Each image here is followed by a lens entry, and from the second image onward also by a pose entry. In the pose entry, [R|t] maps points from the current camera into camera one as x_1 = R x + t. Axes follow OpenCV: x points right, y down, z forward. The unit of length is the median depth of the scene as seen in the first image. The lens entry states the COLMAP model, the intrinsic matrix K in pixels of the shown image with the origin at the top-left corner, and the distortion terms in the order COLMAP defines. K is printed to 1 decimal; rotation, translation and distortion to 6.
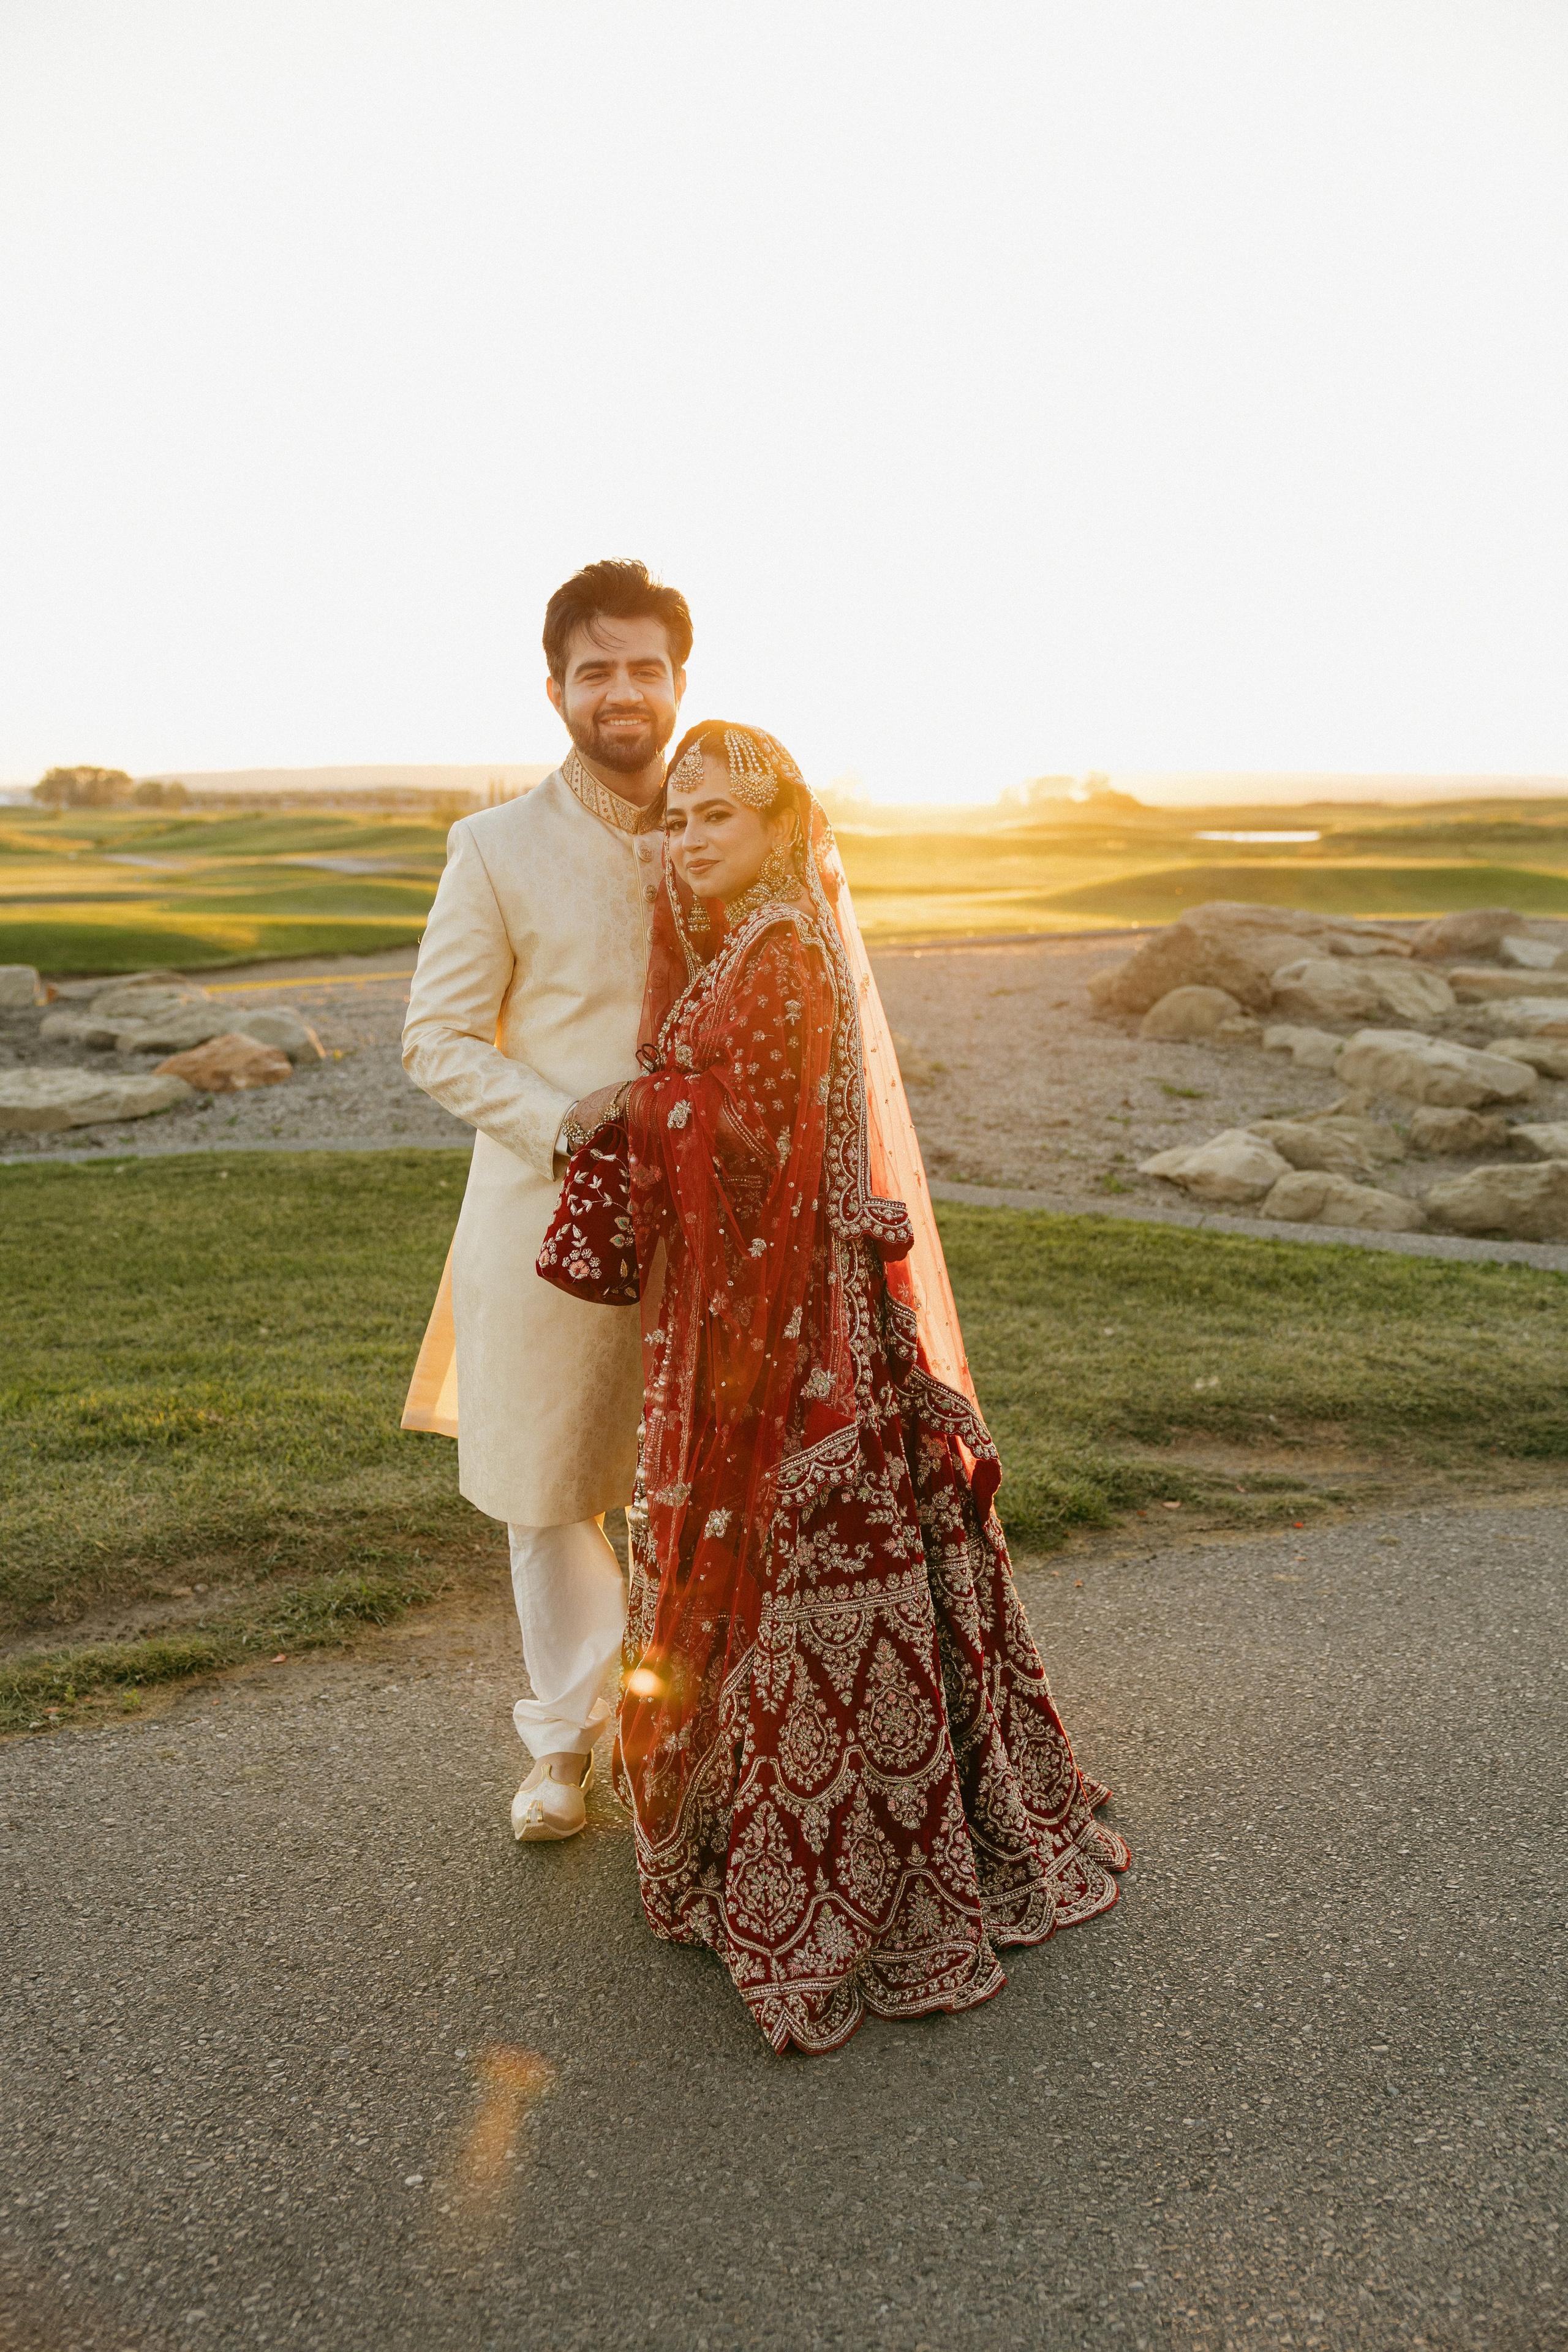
lens RADIAL K [[2316.5, 0, 776.5], [0, 2316.5, 1175.6], [0, 0, 1]] dist [0.006057, -0.010123]
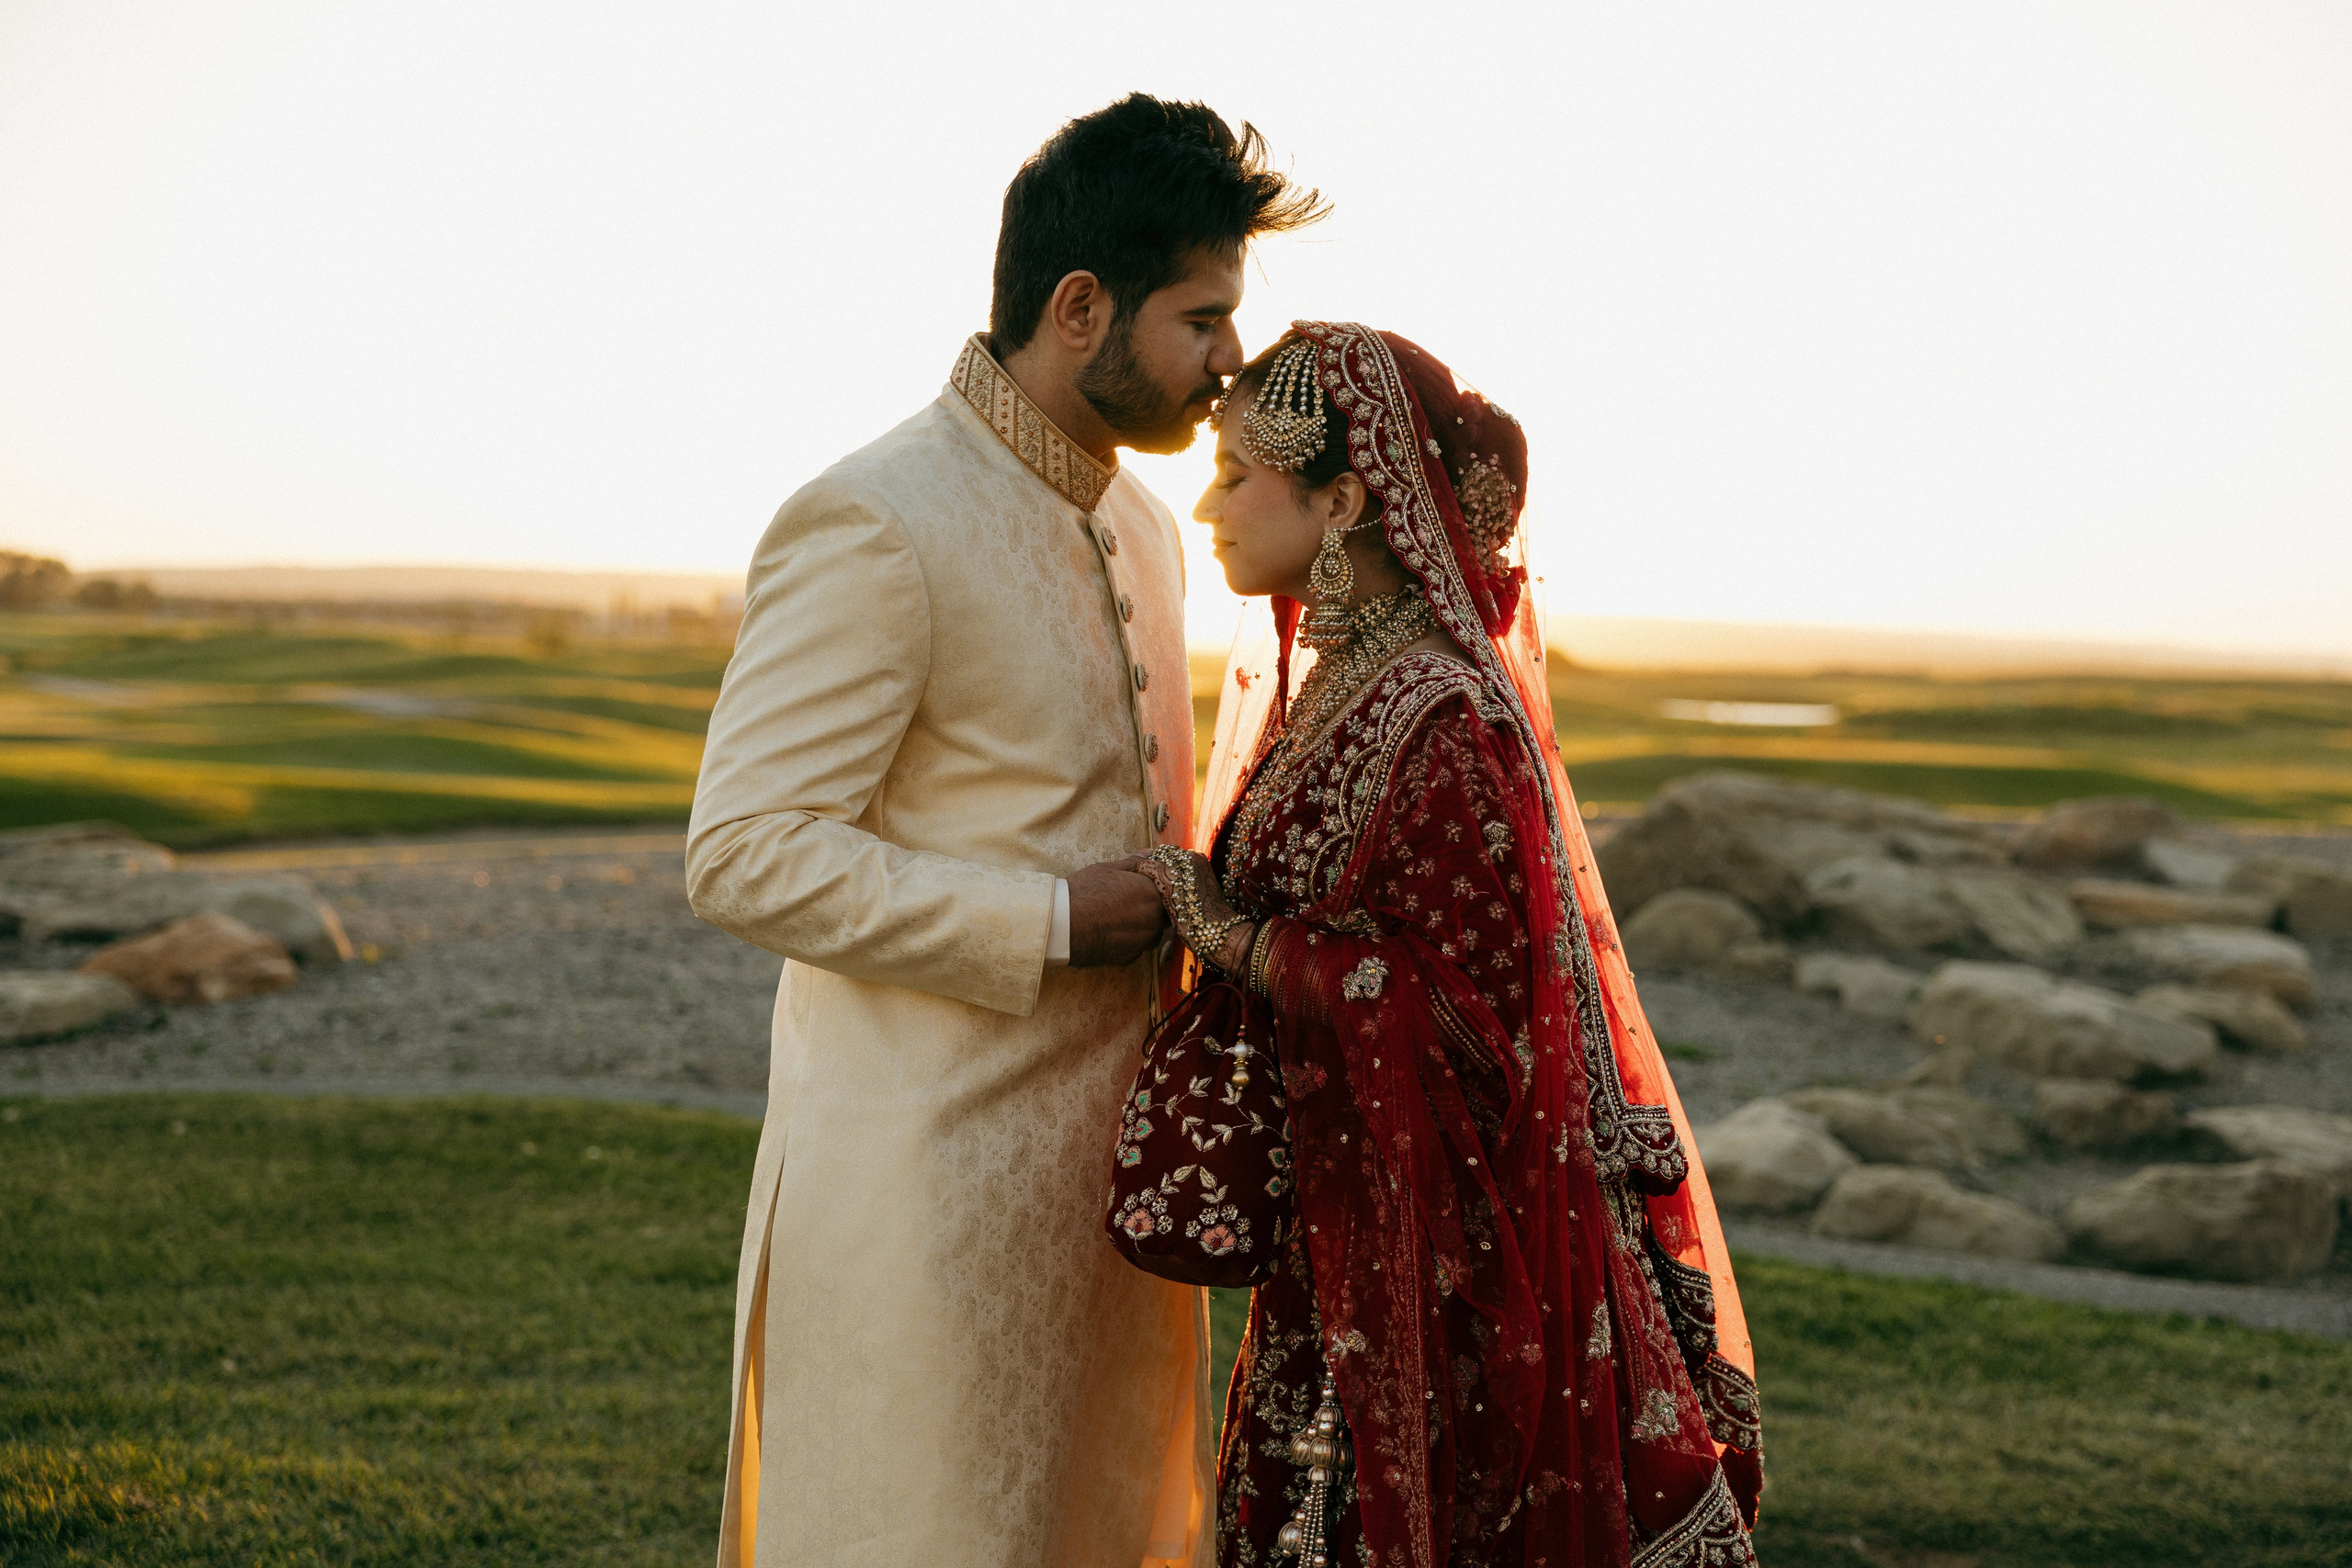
lens RADIAL K [[3456.9, 0, 1176.0], [0, 3456.9, 784.0], [0, 0, 1]] dist [0.060752, -0.175507]
pose [[0.998560, 0.034249, 0.041294, -0.011244], [-0.029102, 0.992422, -0.119378, 0.014352], [-0.045070, 0.118004, 0.991990, 0.045952]]
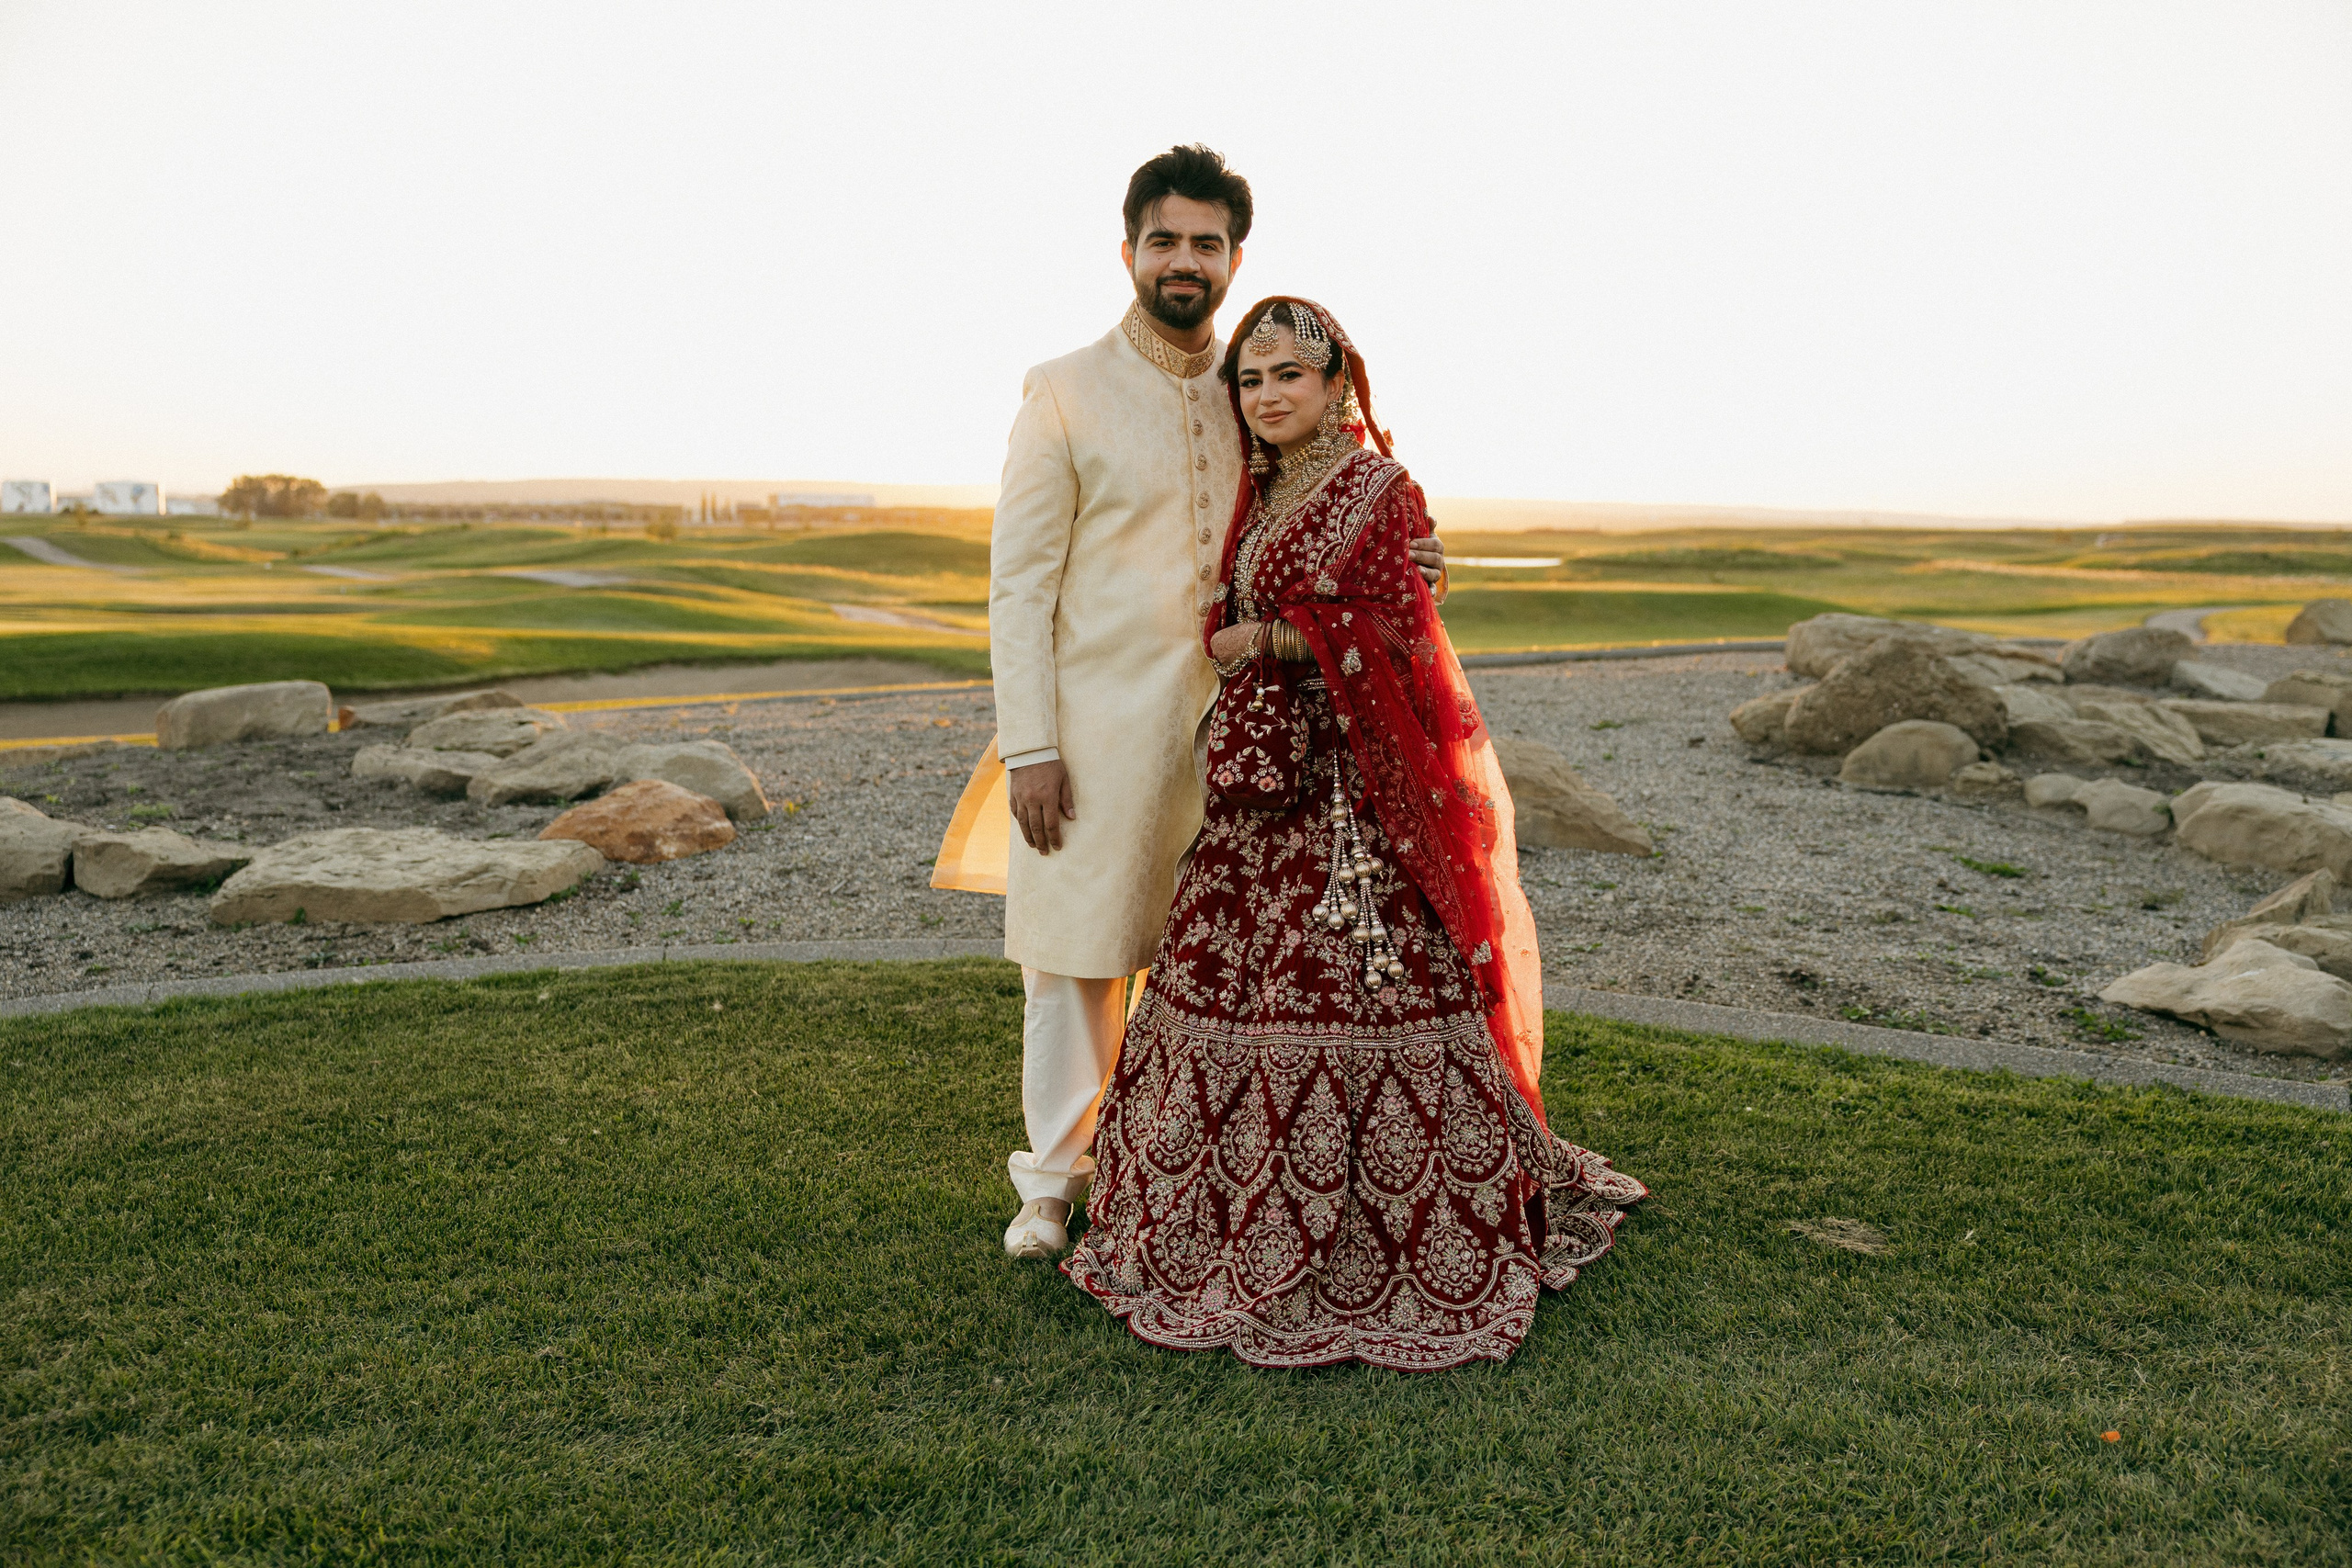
lens RADIAL K [[2320.9, 0, 1187.3], [0, 2320.9, 854.4], [0, 0, 1]] dist [0.007172, 0.012295]
pose [[0.996355, 0.001888, 0.085282, -0.196156], [-0.000295, 0.999825, -0.018689, -0.037104], [-0.085303, 0.018596, 0.996182, 0.413251]]
